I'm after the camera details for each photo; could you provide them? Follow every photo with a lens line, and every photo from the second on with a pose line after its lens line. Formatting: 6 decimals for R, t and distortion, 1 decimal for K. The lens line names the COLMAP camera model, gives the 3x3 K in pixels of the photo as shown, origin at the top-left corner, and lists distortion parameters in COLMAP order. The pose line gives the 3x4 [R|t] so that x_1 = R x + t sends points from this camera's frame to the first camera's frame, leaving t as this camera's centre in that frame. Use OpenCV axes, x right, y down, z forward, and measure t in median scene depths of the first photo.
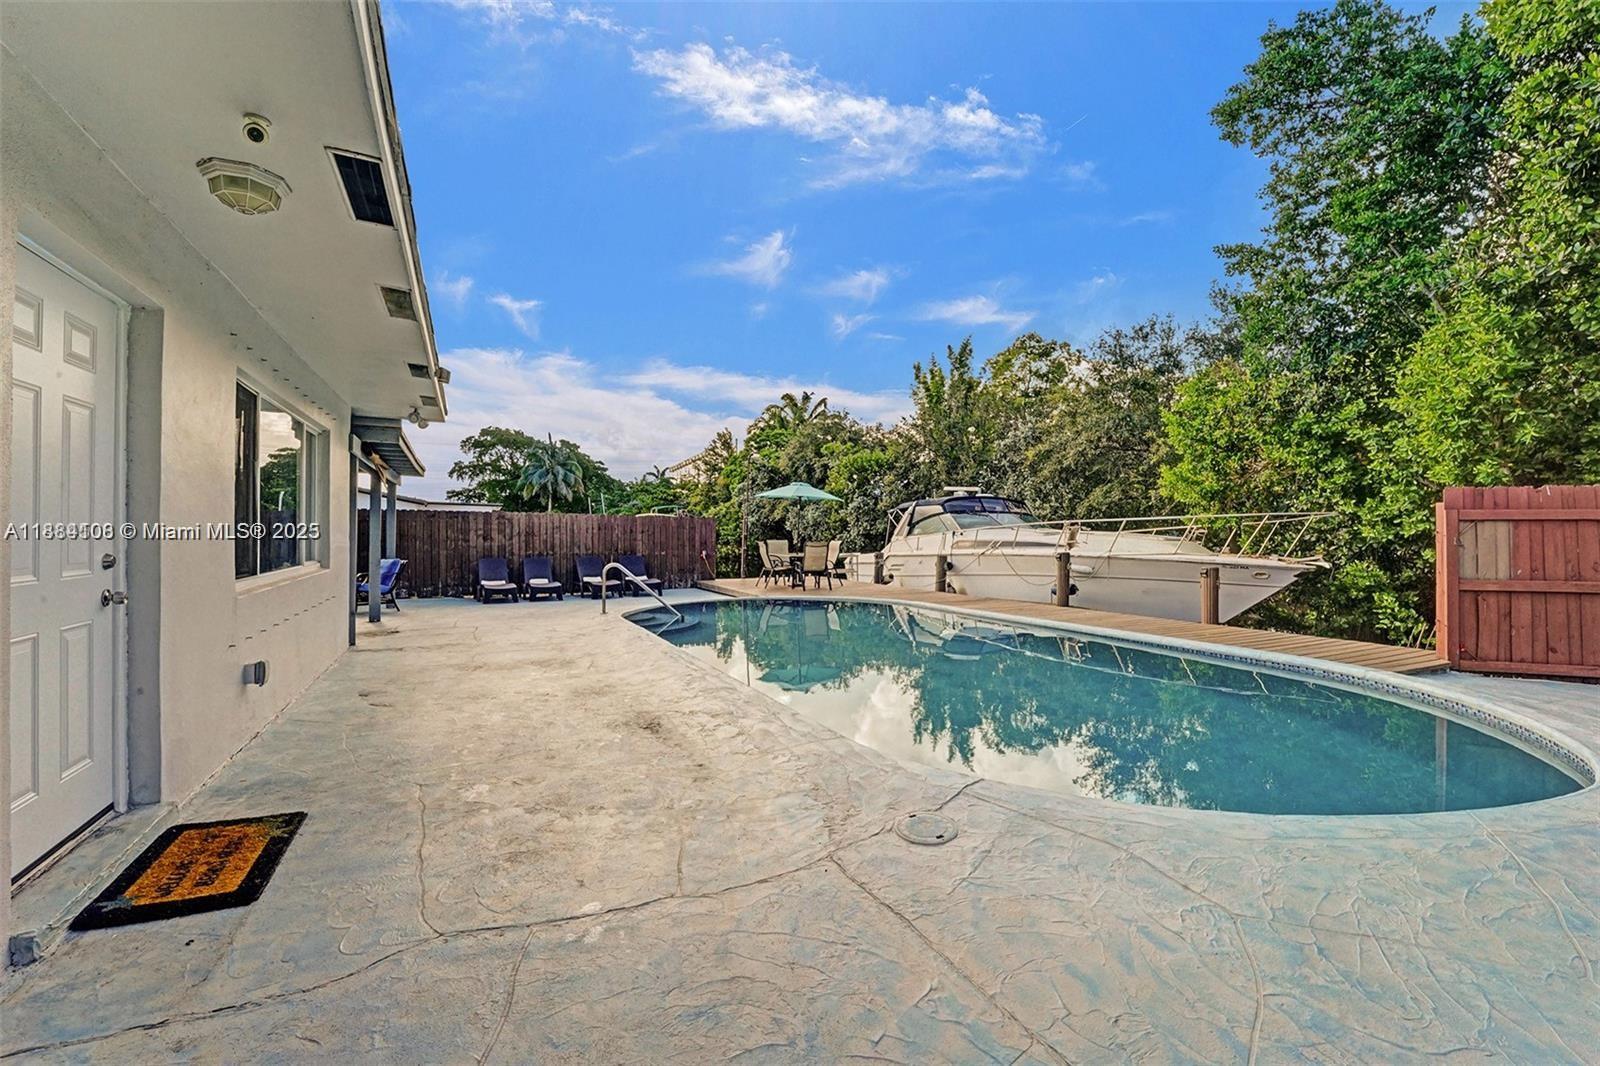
lens RADIAL K [[685.3, 0, 800.0], [0, 685.3, 533.0], [0, 0, 1]] dist [-0.030784, -0.000009]
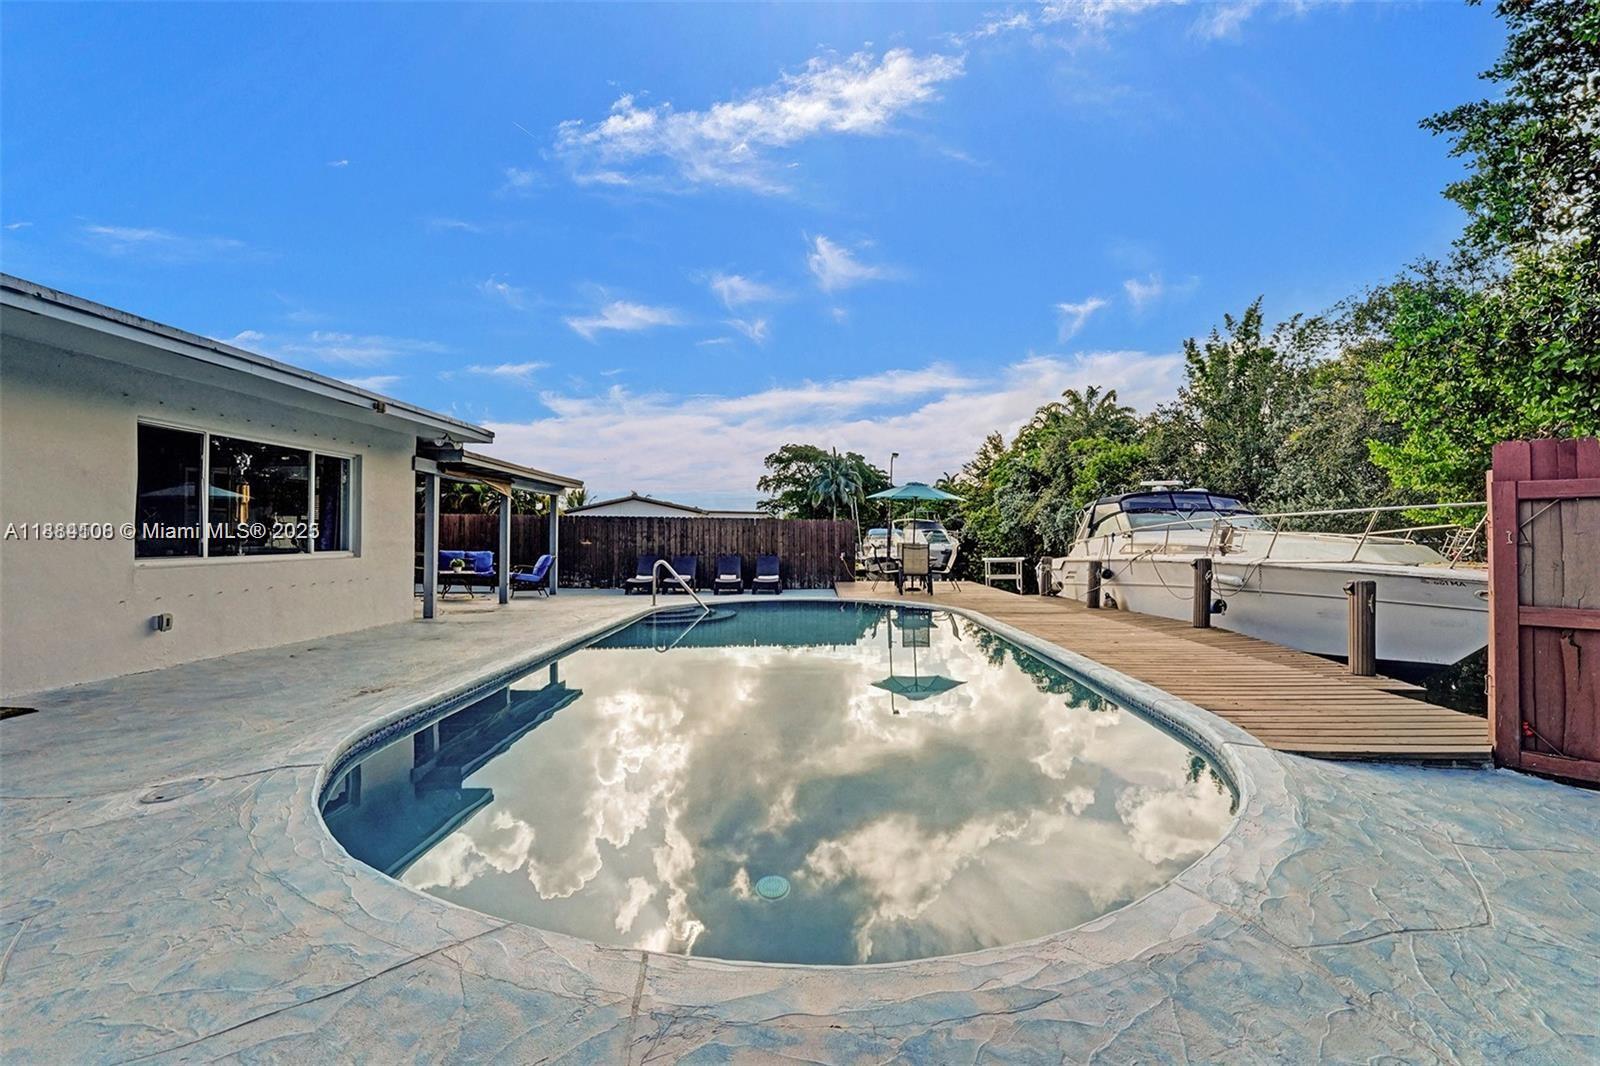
lens RADIAL K [[663.1, 0, 793.7], [0, 663.1, 529.1], [0, 0, 1]] dist [-0.026924, 0.000014]
pose [[0.885331, -0.005554, -0.464929, 0.209642], [-0.001159, 0.999899, -0.014153, 0.003946], [0.464961, 0.013069, 0.885235, 0.073428]]
